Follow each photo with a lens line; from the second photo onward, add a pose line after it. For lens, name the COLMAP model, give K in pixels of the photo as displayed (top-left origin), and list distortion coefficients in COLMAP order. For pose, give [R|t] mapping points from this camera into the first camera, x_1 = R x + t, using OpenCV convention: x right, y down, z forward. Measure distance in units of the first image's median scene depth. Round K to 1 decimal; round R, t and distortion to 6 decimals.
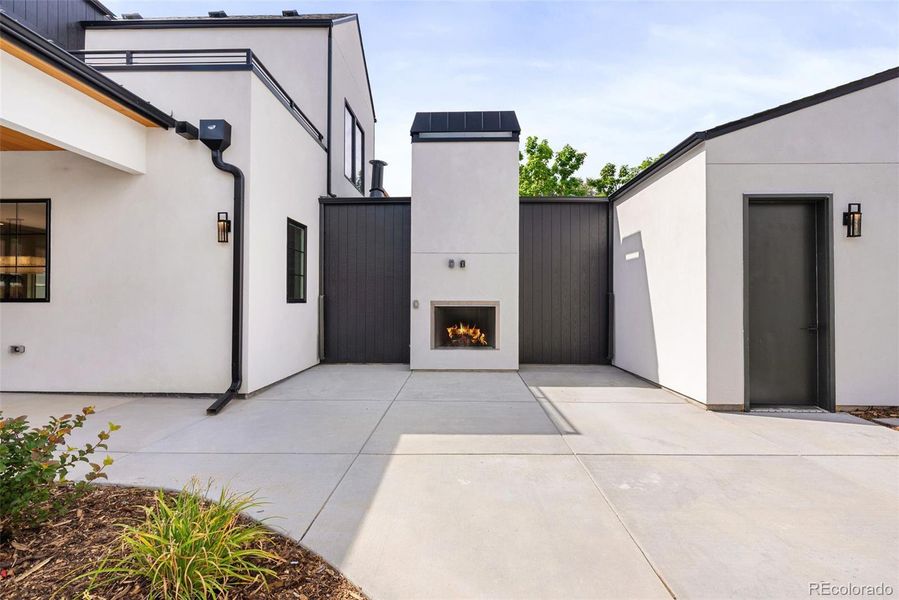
lens RADIAL K [[380.4, 0, 451.4], [0, 380.4, 301.1], [0, 0, 1]] dist [0.011762, -0.000165]
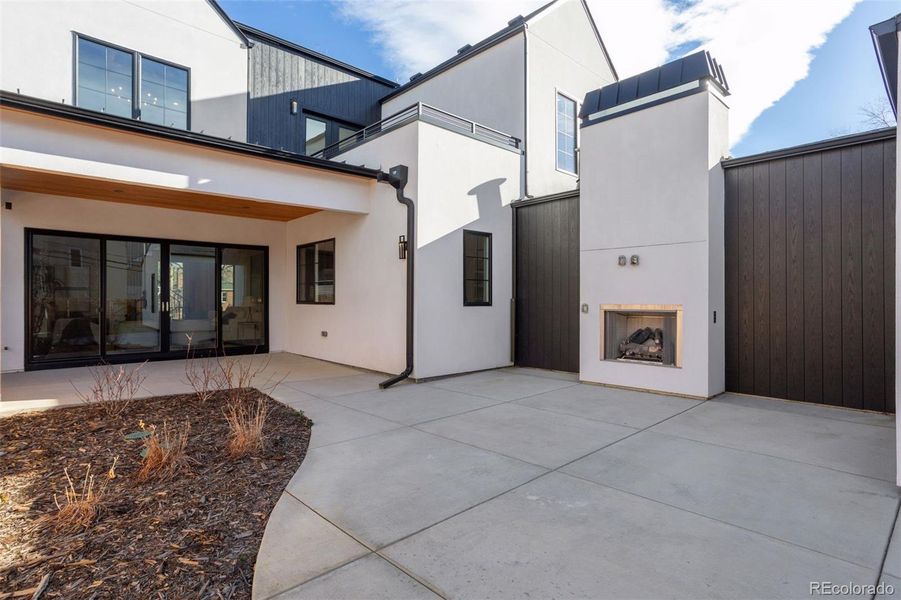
lens RADIAL K [[477.2, 0, 451.9], [0, 477.2, 300.8], [0, 0, 1]] dist [0.001141, -0.000067]
pose [[0.698484, 0.000908, -0.715625, 0.498144], [-0.000853, 1.000000, 0.000436, -0.009756], [0.715625, 0.000306, 0.698484, -0.003879]]
